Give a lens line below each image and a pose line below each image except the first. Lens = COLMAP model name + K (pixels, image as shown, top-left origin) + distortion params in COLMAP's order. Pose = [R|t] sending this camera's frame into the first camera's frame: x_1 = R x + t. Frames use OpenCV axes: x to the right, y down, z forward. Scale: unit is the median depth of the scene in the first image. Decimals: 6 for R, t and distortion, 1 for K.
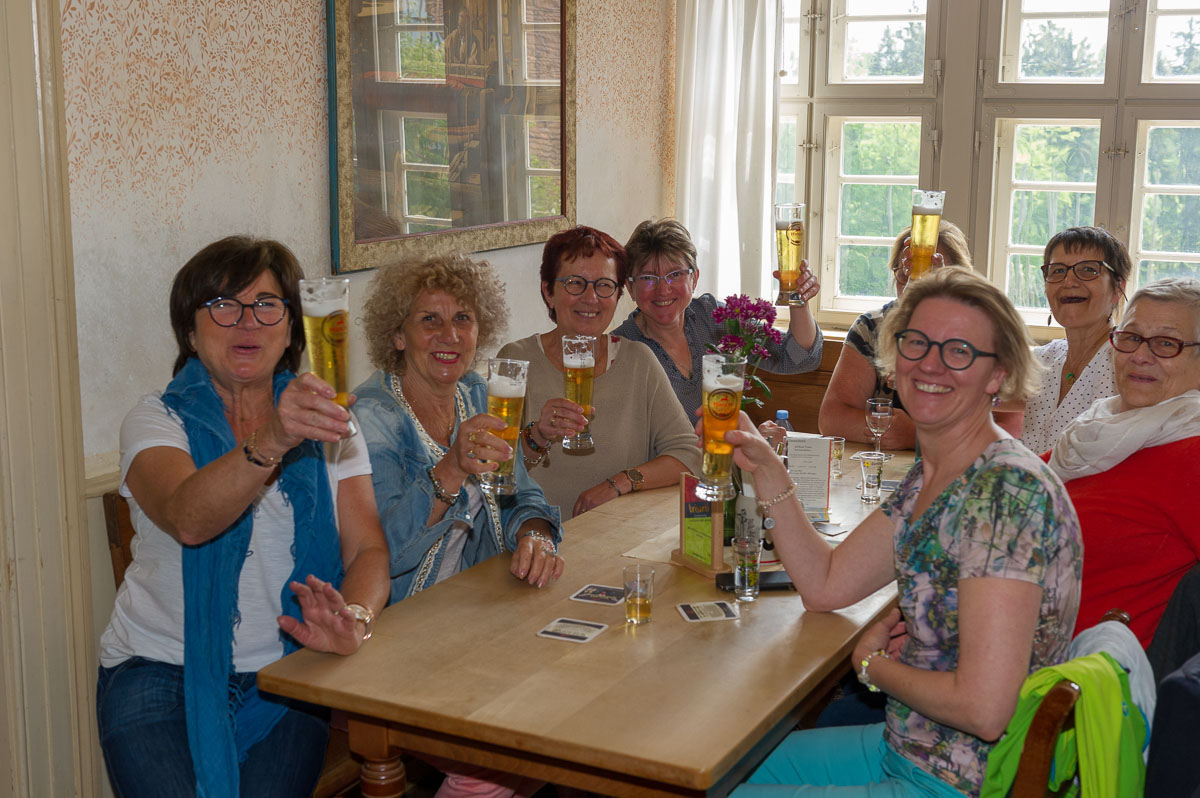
lens RADIAL K [[1556.9, 0, 601.0], [0, 1556.9, 401.9], [0, 0, 1]] dist [0.038507, 0.000000]
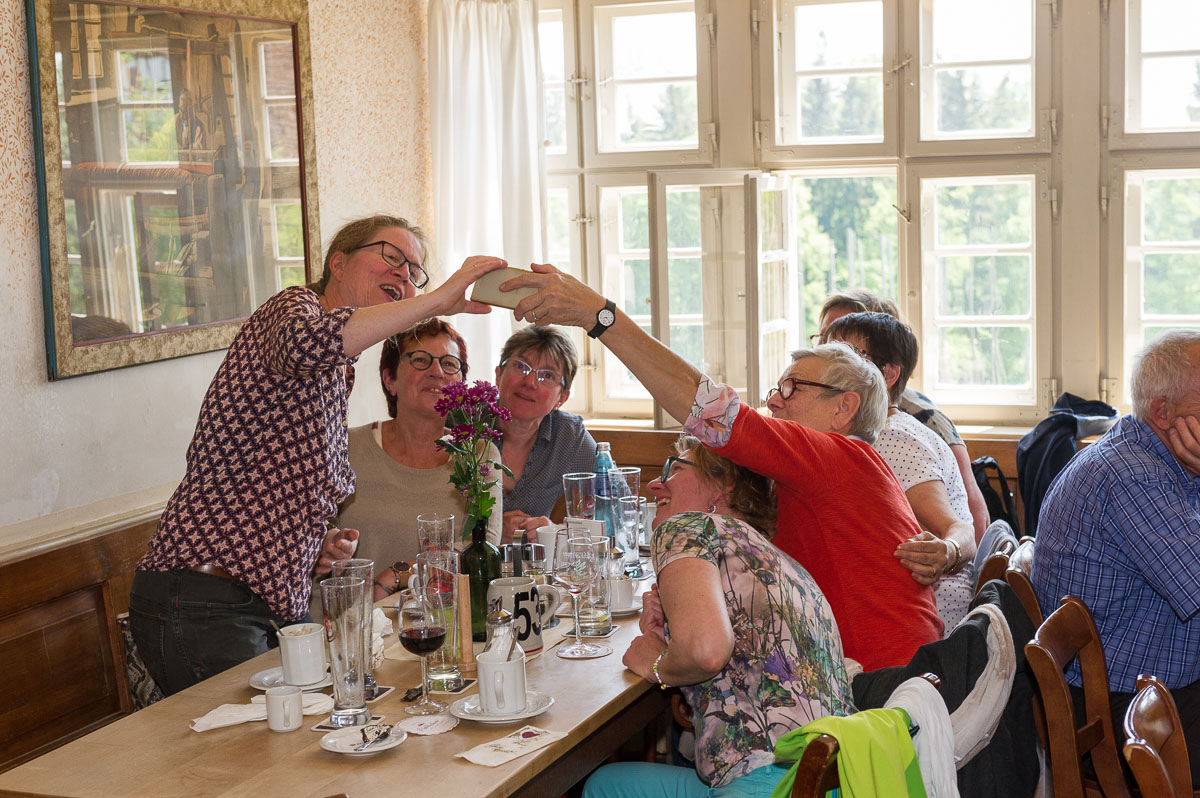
lens RADIAL K [[1944.5, 0, 592.6], [0, 1944.5, 404.8], [0, 0, 1]] dist [0.015785, 0.000000]
pose [[0.994621, -0.052350, 0.089384, 0.038929], [0.058502, 0.995992, -0.067658, 0.025800], [-0.085484, 0.072523, 0.993697, -0.153383]]
